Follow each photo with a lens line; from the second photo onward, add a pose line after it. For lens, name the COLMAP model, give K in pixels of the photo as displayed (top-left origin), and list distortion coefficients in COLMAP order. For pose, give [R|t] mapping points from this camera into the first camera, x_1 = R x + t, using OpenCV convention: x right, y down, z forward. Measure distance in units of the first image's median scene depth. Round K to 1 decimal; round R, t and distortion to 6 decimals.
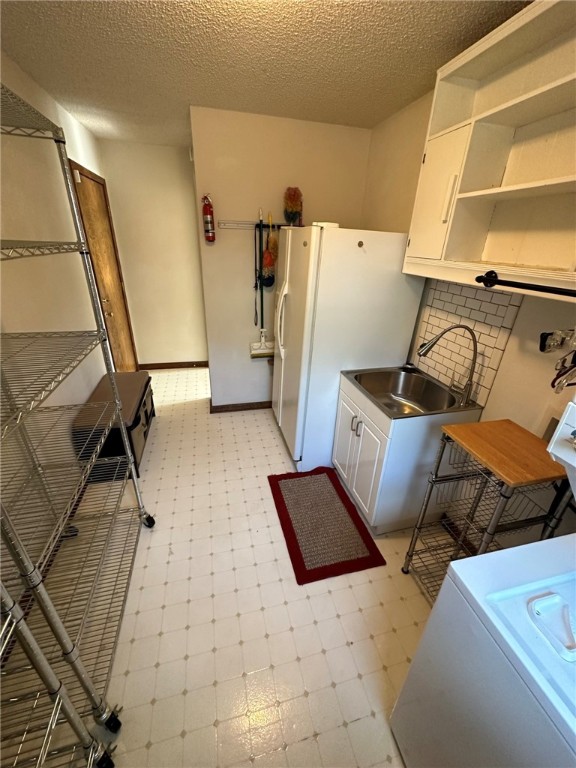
lens RADIAL K [[306.5, 0, 287.0], [0, 306.5, 385.3], [0, 0, 1]] dist [-0.002120, 0.000614]
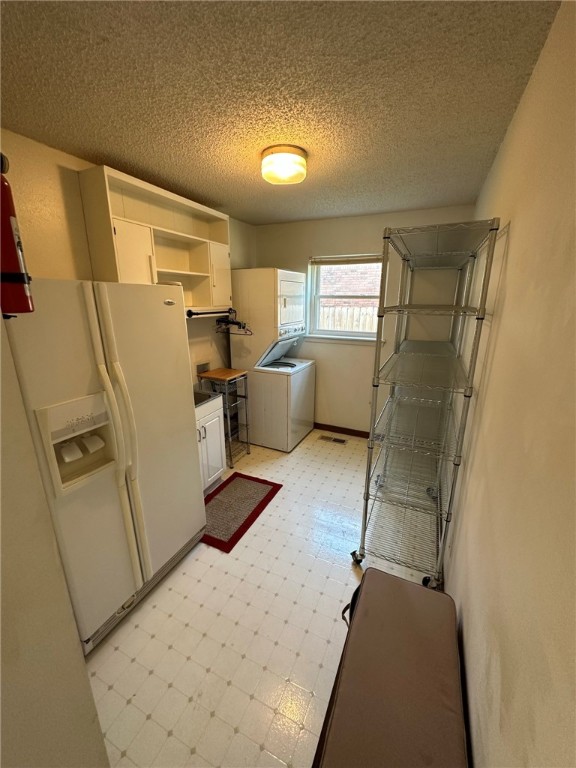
lens RADIAL K [[306.5, 0, 288.1], [0, 306.5, 383.9], [0, 0, 1]] dist [-0.002120, 0.000614]
pose [[-0.779511, -0.192661, 0.596024, -0.862482], [0.246433, 0.780468, 0.574579, -0.742983], [-0.575877, 0.594771, -0.560905, 1.531915]]
